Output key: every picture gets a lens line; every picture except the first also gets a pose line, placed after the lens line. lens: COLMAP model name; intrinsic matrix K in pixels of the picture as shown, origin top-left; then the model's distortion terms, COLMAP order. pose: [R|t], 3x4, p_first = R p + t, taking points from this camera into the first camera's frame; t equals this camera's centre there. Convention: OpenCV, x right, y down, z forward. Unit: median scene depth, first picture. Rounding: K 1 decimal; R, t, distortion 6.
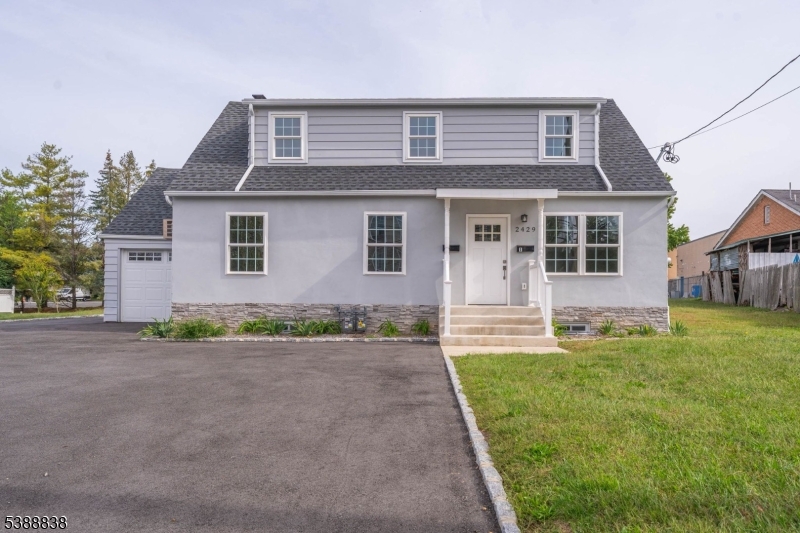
lens RADIAL K [[440.7, 0, 399.9], [0, 440.7, 308.9], [0, 0, 1]] dist [-0.002418, -0.000018]
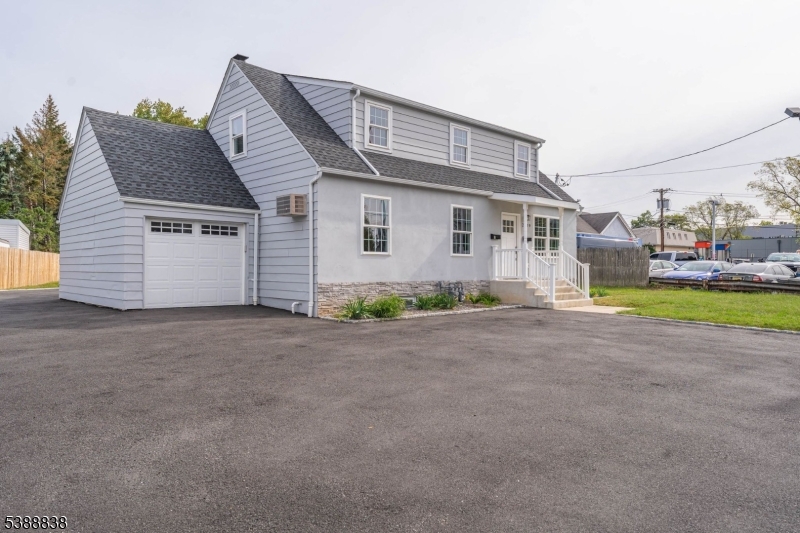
lens RADIAL K [[542.7, 0, 400.0], [0, 542.7, 266.5], [0, 0, 1]] dist [0.000138, -0.000353]
pose [[0.720536, -0.002317, 0.693413, -1.203120], [0.033580, 0.998938, -0.031555, -0.007030], [-0.692604, 0.046022, 0.719849, 0.032191]]
